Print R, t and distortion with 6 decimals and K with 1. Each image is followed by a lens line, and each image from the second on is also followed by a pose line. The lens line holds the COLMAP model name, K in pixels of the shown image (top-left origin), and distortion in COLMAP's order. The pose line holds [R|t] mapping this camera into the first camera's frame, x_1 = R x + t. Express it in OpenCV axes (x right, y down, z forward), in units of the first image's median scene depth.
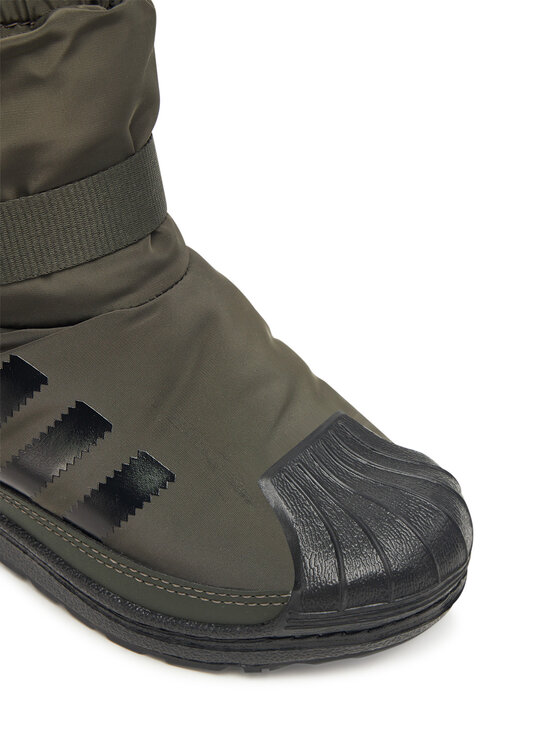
lens RADIAL K [[1221.8, 0, 280.0], [0, 1221.8, 373.0], [0, 0, 1]] dist [0.343059, -3.050915]
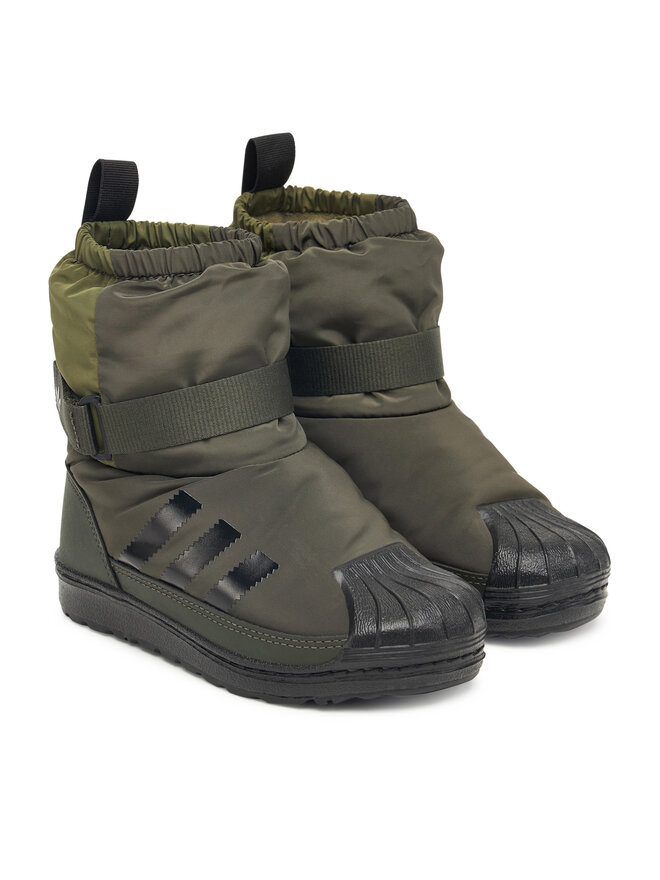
lens RADIAL K [[1993.2, 0, 330.0], [0, 1993.2, 440.0], [0, 0, 1]] dist [2.816560, -0.028112]
pose [[0.986441, 0.020055, -0.162886, 0.374458], [-0.054845, 0.975727, -0.212013, 0.450333], [0.154681, 0.218072, 0.963597, -1.404812]]
